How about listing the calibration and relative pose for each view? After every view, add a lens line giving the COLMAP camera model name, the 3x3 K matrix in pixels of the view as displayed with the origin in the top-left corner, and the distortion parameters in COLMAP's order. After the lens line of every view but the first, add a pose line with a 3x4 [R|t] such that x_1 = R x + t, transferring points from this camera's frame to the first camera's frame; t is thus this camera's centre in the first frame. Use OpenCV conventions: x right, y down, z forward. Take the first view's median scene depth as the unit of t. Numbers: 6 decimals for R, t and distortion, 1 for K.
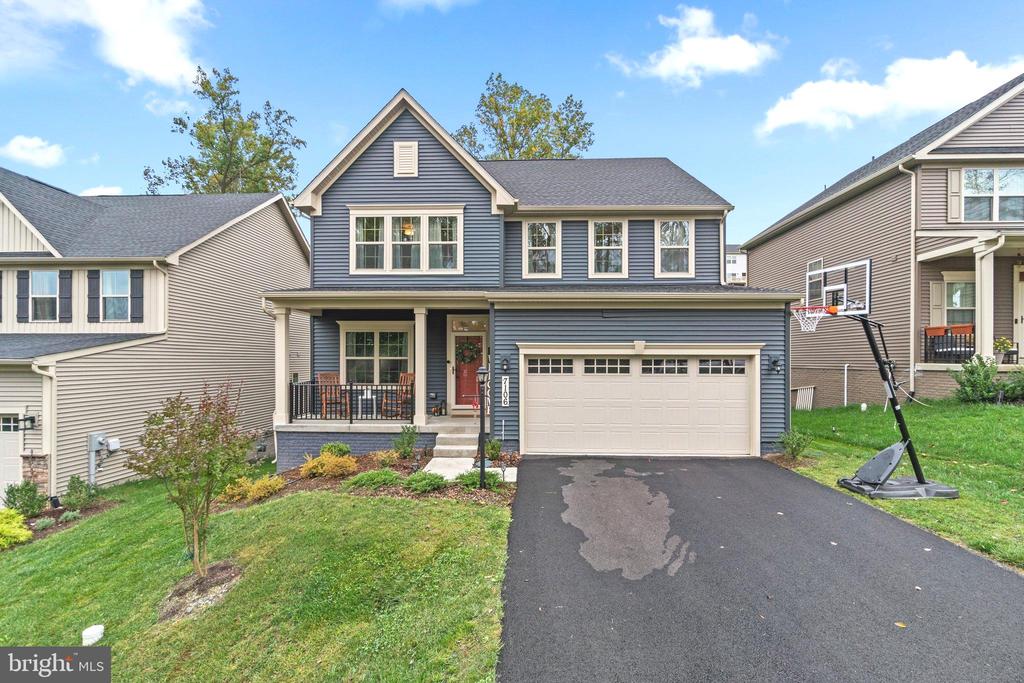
lens RADIAL K [[440.3, 0, 509.8], [0, 440.3, 357.5], [0, 0, 1]] dist [-0.005223, 0.001374]
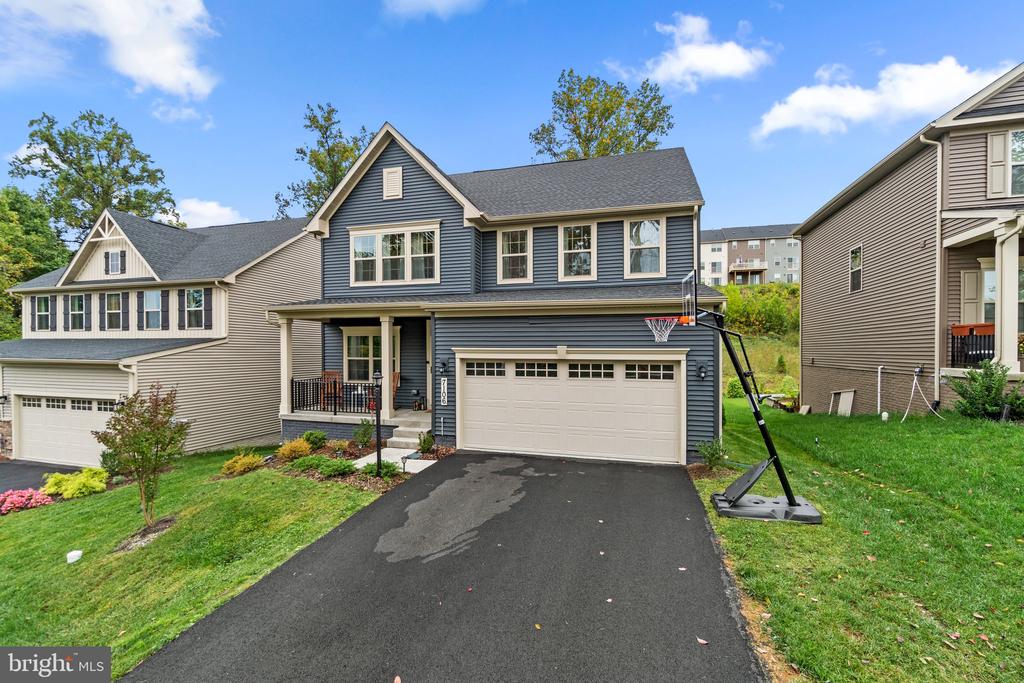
lens RADIAL K [[440.3, 0, 523.1], [0, 440.3, 349.7], [0, 0, 1]] dist [-0.005223, 0.001374]
pose [[0.970203, 0.000907, -0.242291, 0.373653], [0.000355, 0.999987, 0.005166, -0.028168], [0.242292, -0.005098, 0.970190, -0.022320]]
